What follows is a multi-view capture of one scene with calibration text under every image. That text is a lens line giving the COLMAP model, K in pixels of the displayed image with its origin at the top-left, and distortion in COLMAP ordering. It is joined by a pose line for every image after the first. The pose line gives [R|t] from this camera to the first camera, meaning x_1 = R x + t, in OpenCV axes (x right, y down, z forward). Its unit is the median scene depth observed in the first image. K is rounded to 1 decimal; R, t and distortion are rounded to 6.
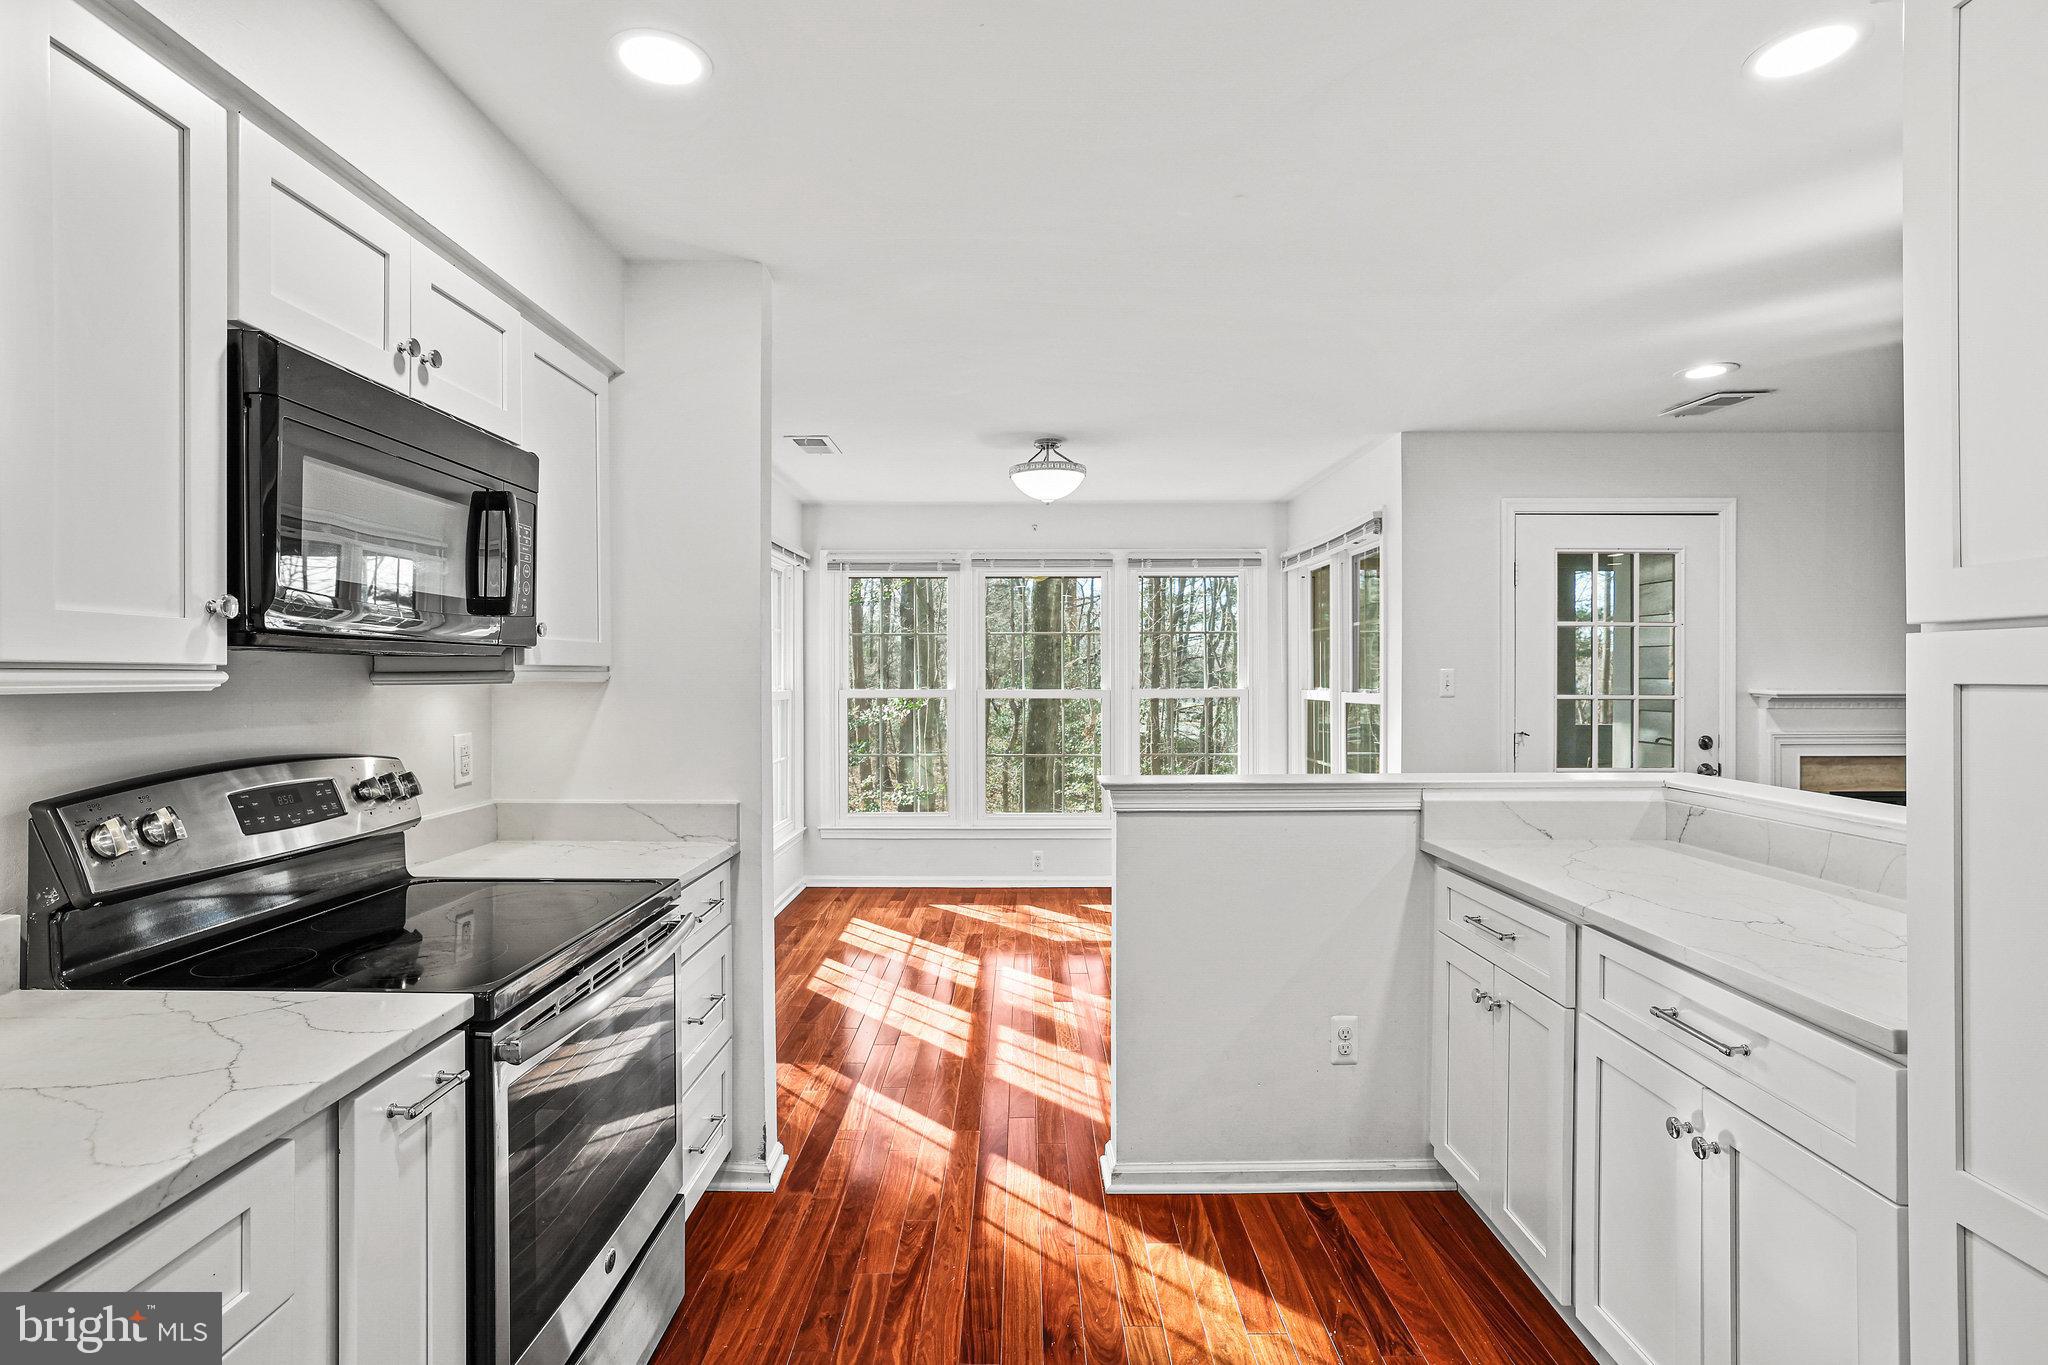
lens RADIAL K [[1001.7, 0, 1005.7], [0, 1001.7, 680.1], [0, 0, 1]] dist [-0.046281, 0.026846]
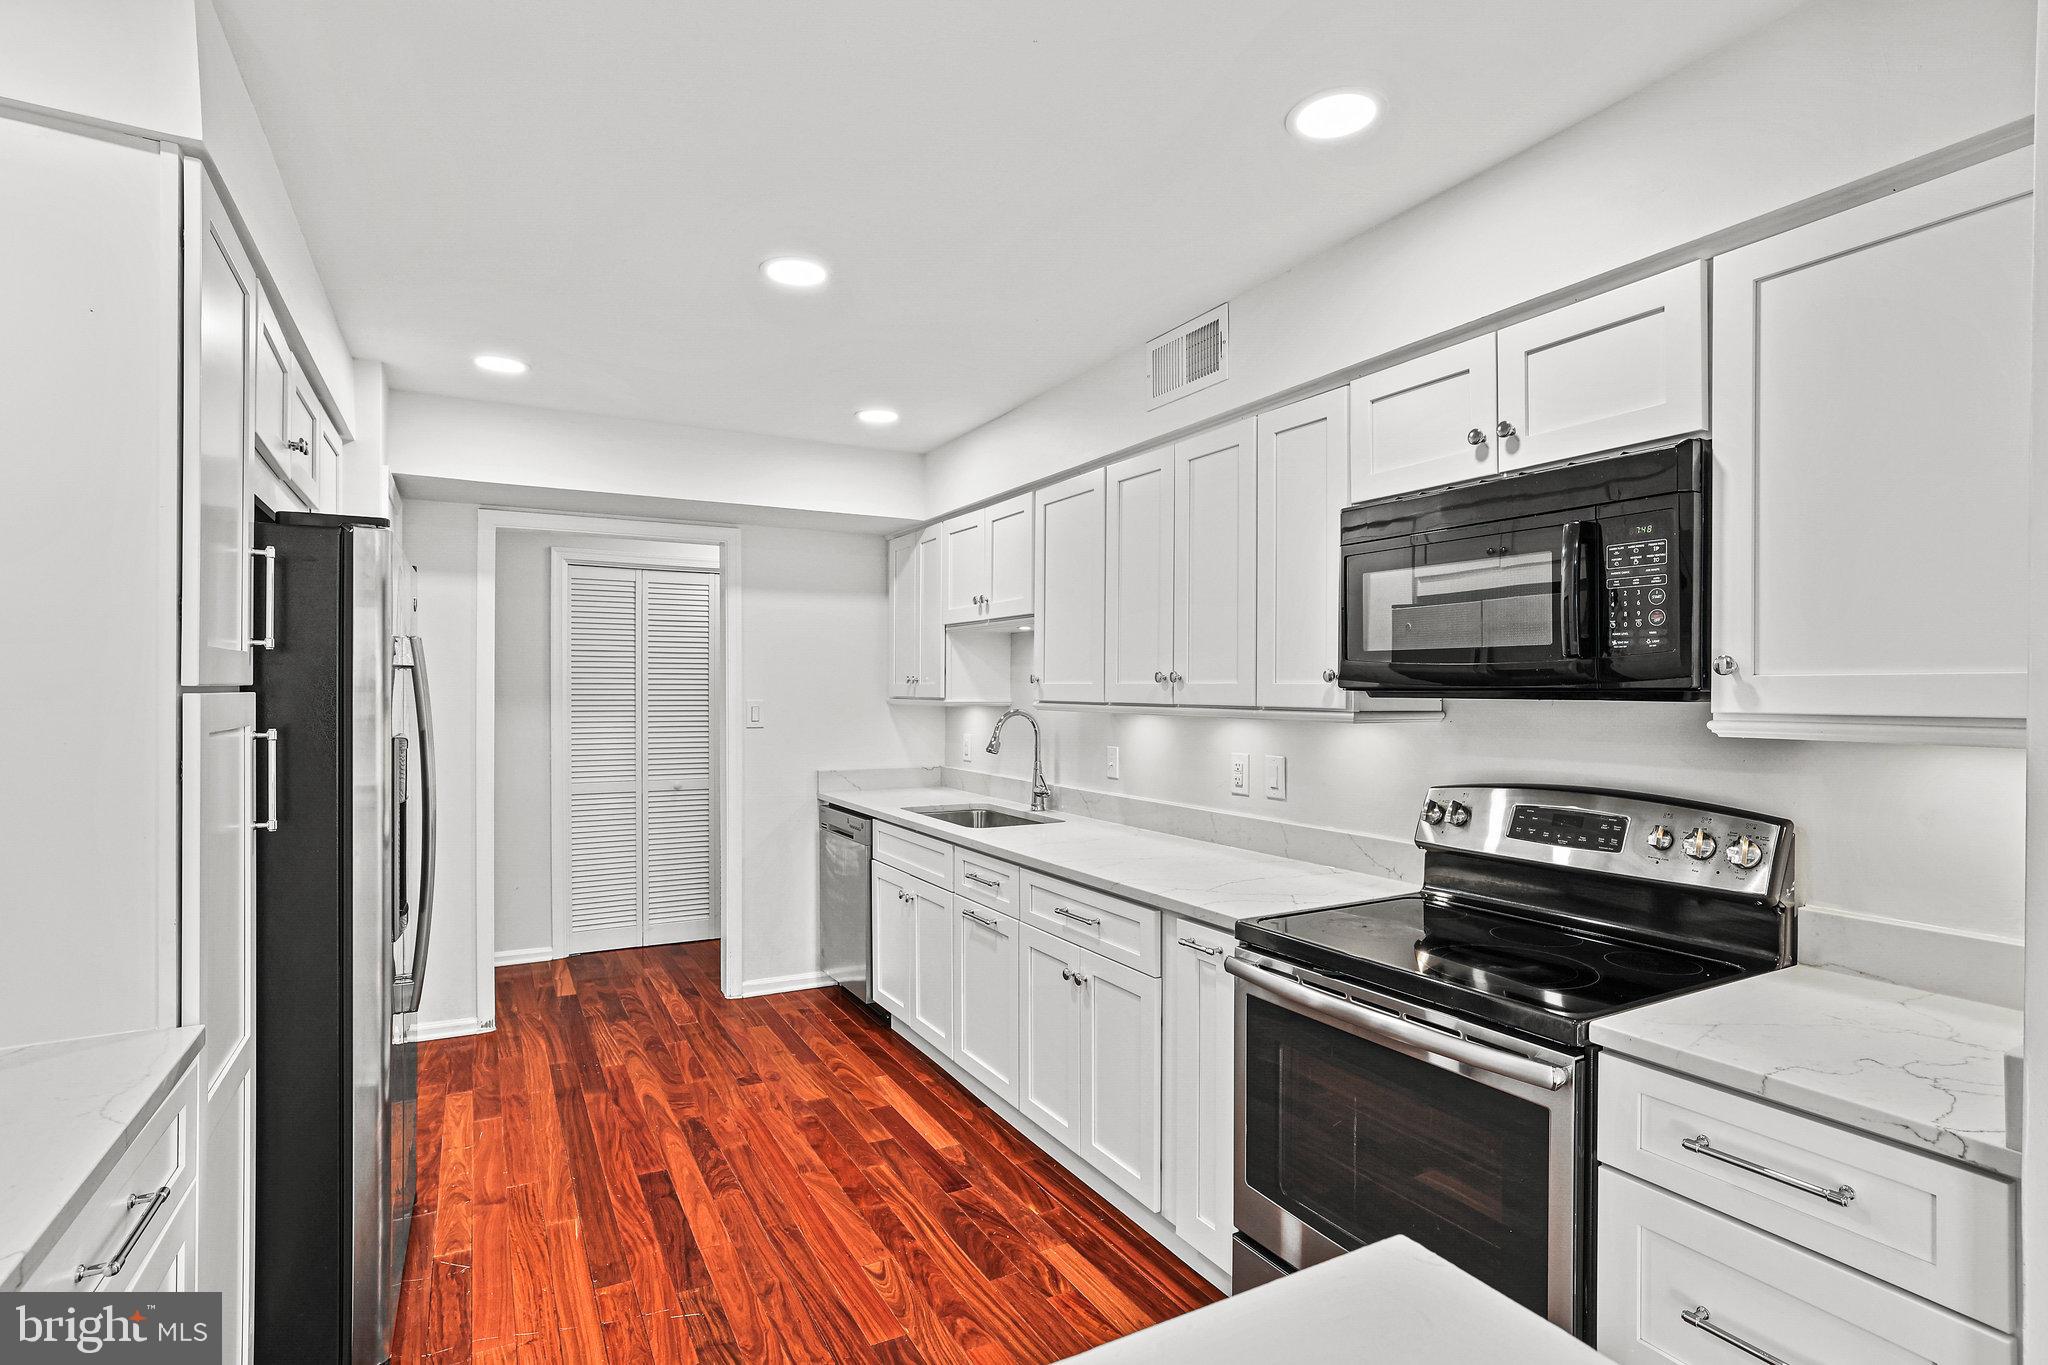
lens RADIAL K [[995.9, 0, 1024.0], [0, 995.9, 682.5], [0, 0, 1]] dist [-0.051546, 0.025337]
pose [[-0.865556, -0.005903, -0.500778, 0.183927], [-0.004611, 0.999982, -0.003819, -0.017200], [0.500792, -0.000997, -0.865567, 0.724802]]
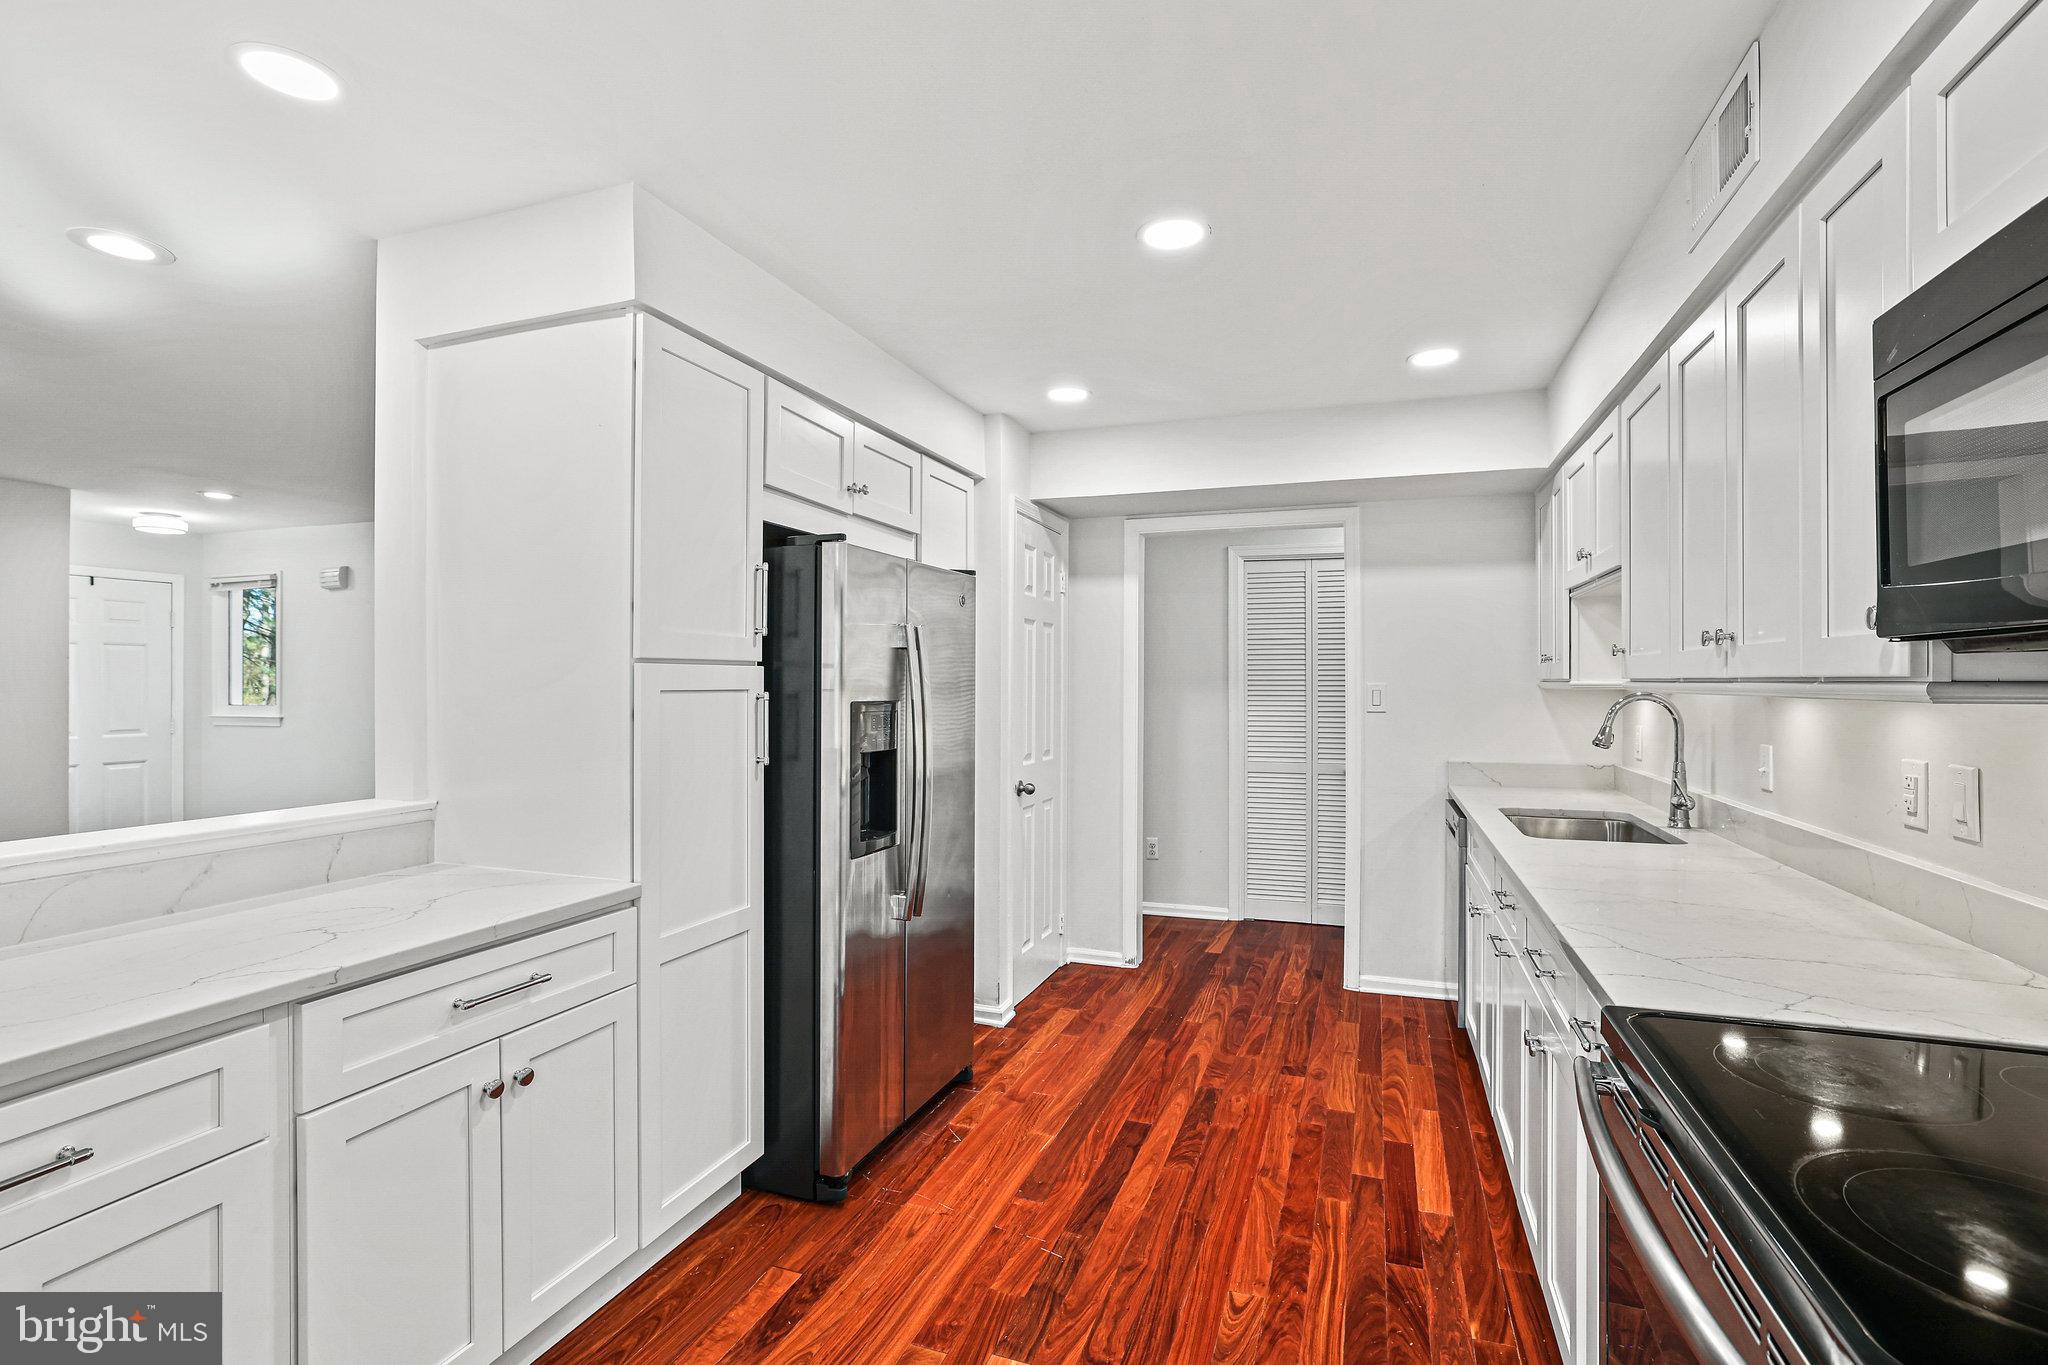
lens RADIAL K [[947.8, 0, 1028.8], [0, 947.8, 676.6], [0, 0, 1]] dist [-0.046869, 0.019503]
pose [[-0.946202, 0.001468, 0.323572, -0.091358], [0.000374, 0.999994, -0.003443, -0.004217], [-0.323576, -0.003137, -0.946197, 0.687096]]
